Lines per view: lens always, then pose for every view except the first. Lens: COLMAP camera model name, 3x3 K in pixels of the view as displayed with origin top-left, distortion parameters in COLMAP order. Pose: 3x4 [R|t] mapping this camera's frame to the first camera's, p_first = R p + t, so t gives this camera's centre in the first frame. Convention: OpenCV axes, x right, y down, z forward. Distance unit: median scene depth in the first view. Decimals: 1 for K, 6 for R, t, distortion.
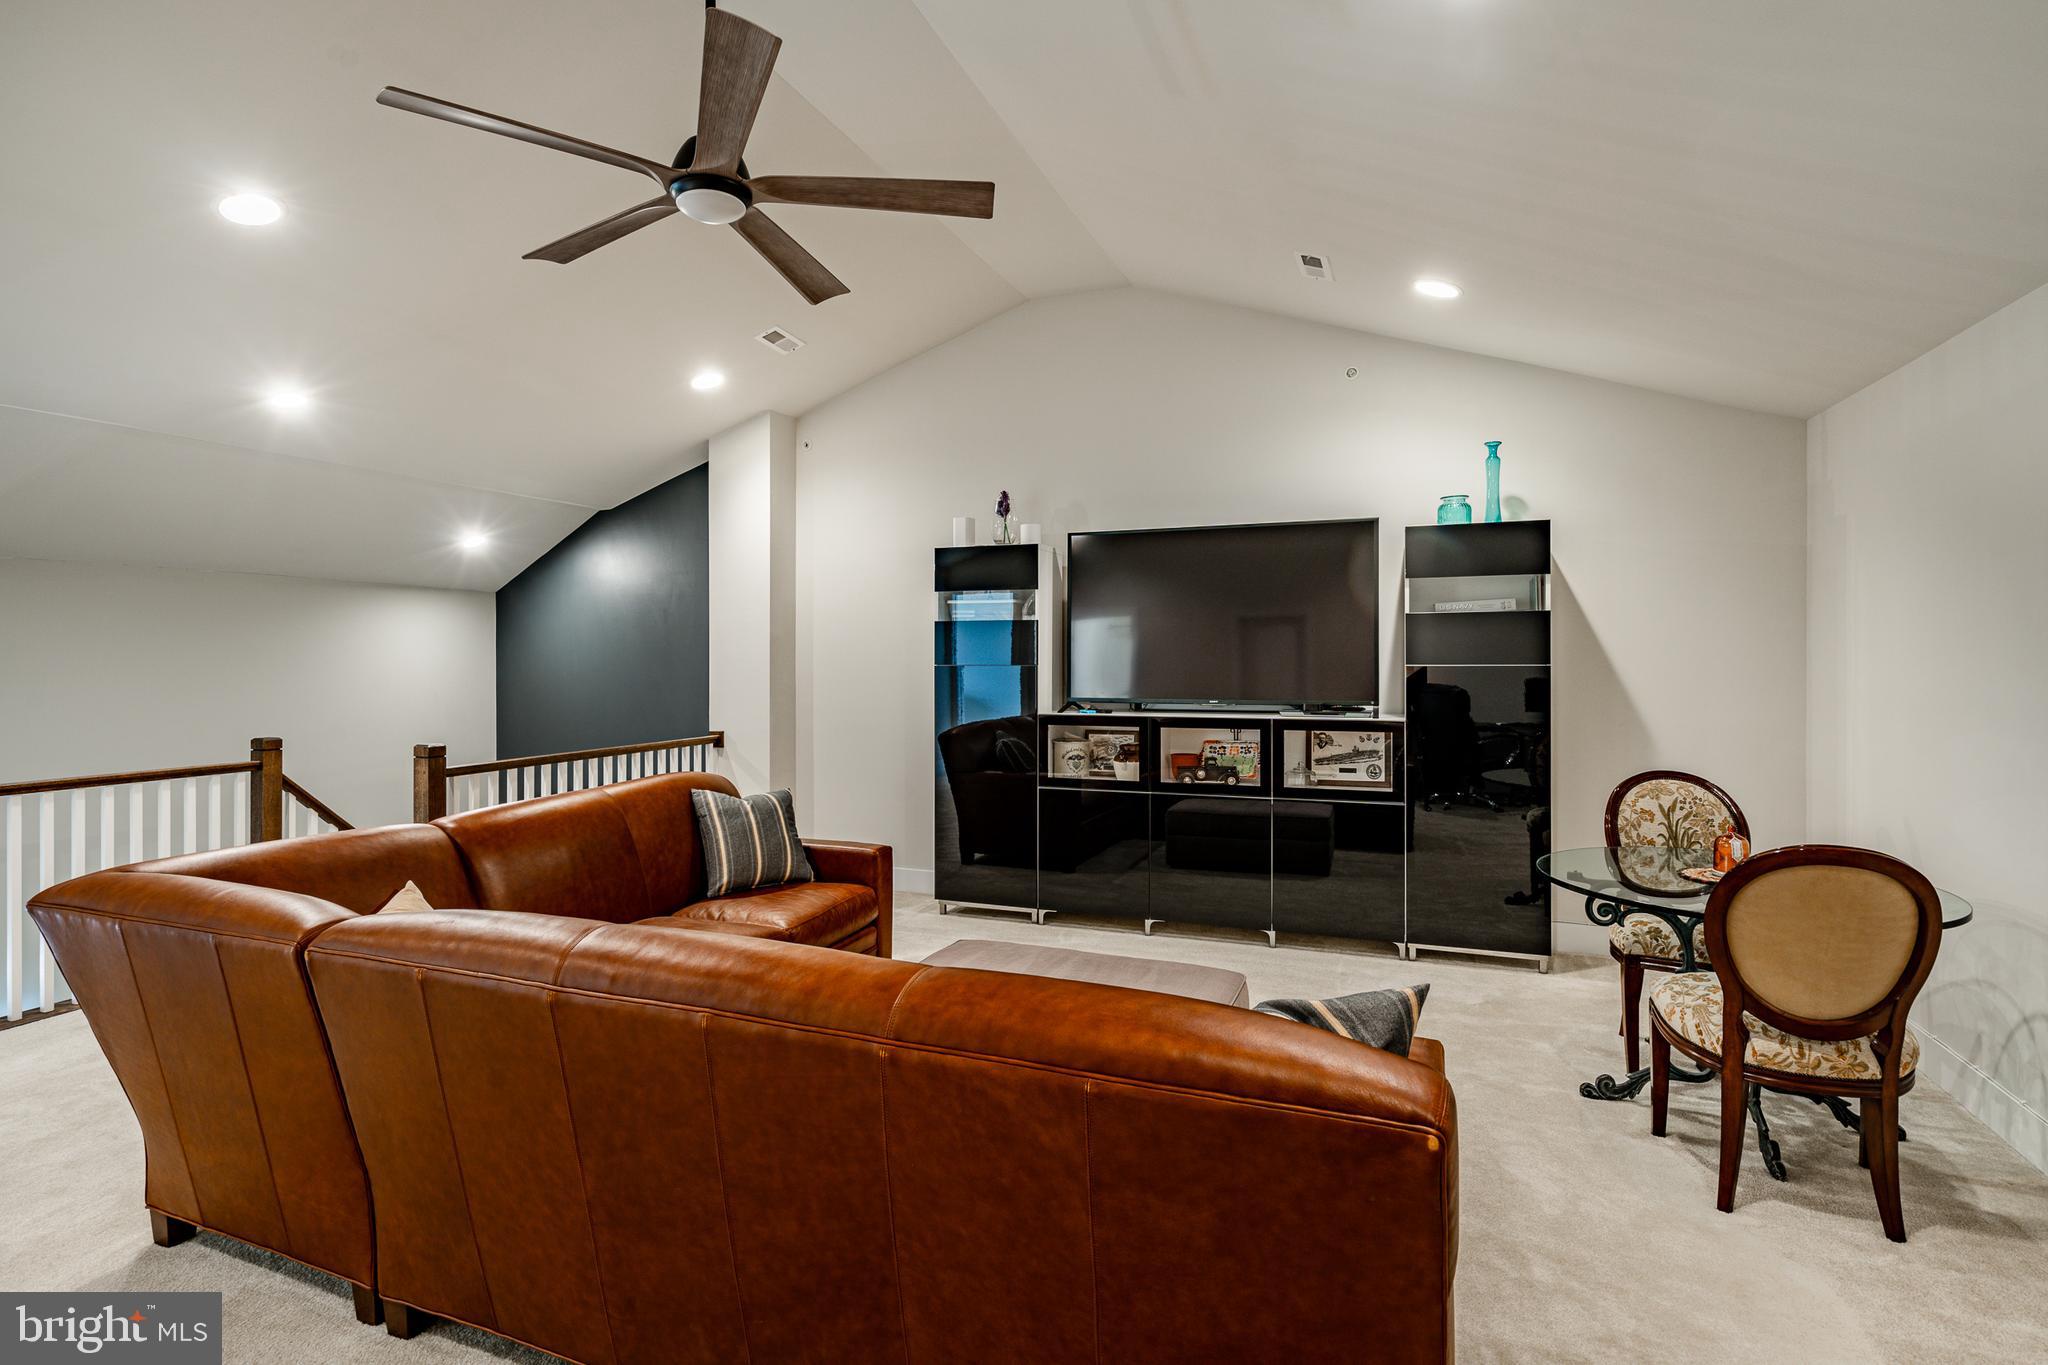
lens RADIAL K [[994.6, 0, 1024.0], [0, 994.6, 682.5], [0, 0, 1]] dist [-0.002533, -0.000836]
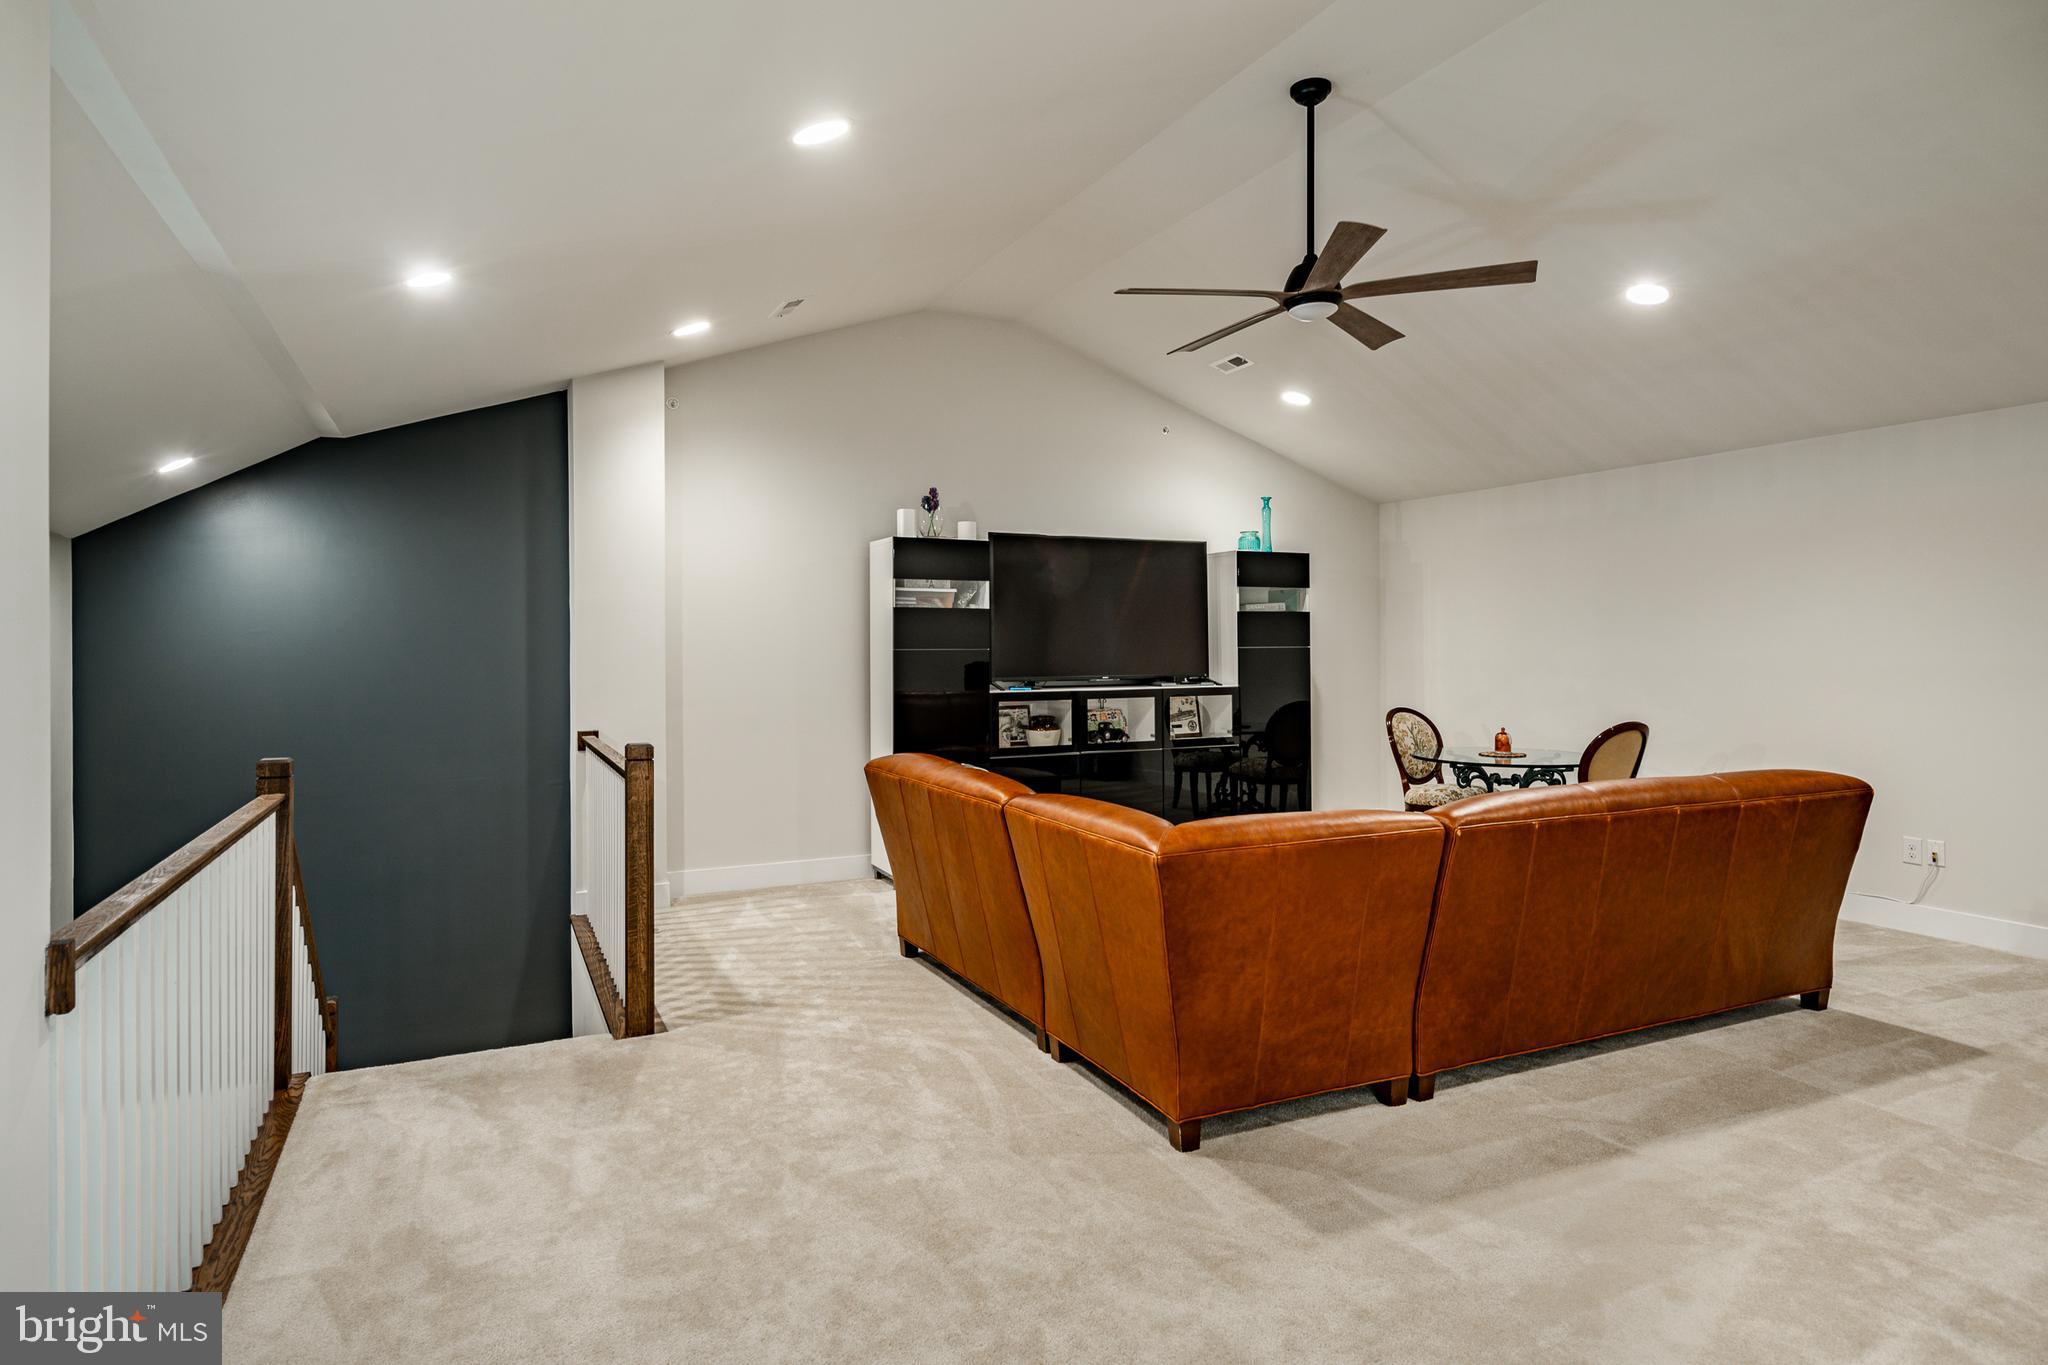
lens RADIAL K [[1146.8, 0, 1015.0], [0, 1146.8, 644.6], [0, 0, 1]] dist [0.000386, 0.000173]
pose [[0.683594, -0.001089, 0.729862, -1.000698], [0.018646, 0.999699, -0.015972, -0.001281], [-0.729624, 0.024527, 0.683408, 0.101199]]
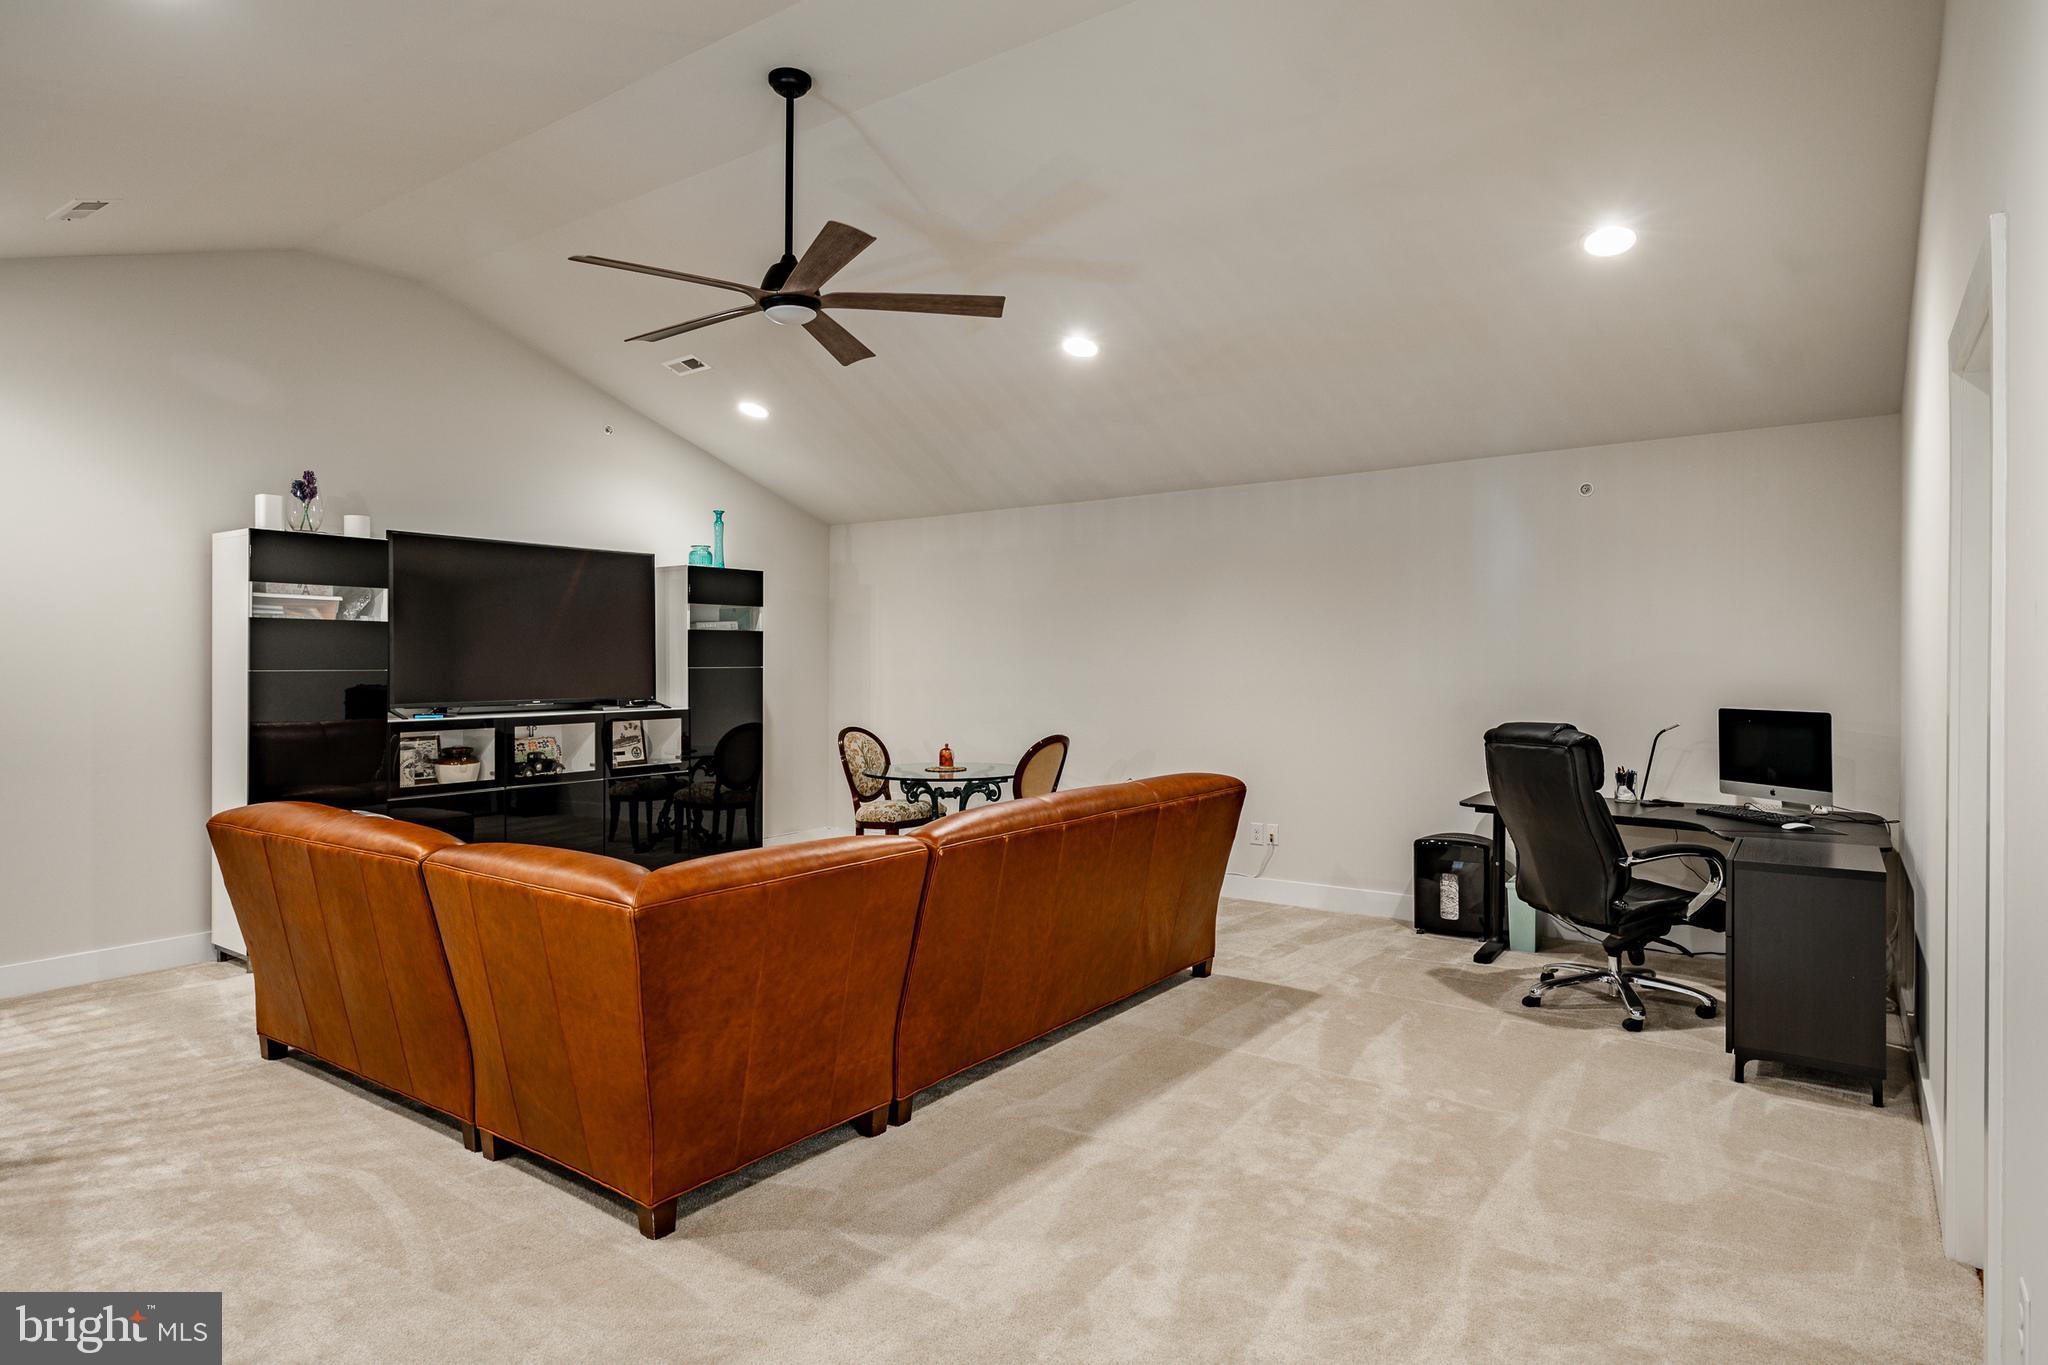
lens RADIAL K [[1138.0, 0, 1028.6], [0, 1138.0, 660.2], [0, 0, 1]] dist [0.003229, 0.000969]
pose [[0.245814, 0.003253, 0.969312, -0.964555], [0.023315, 0.999685, -0.009267, -0.002660], [-0.969037, 0.024878, 0.245661, 0.163433]]
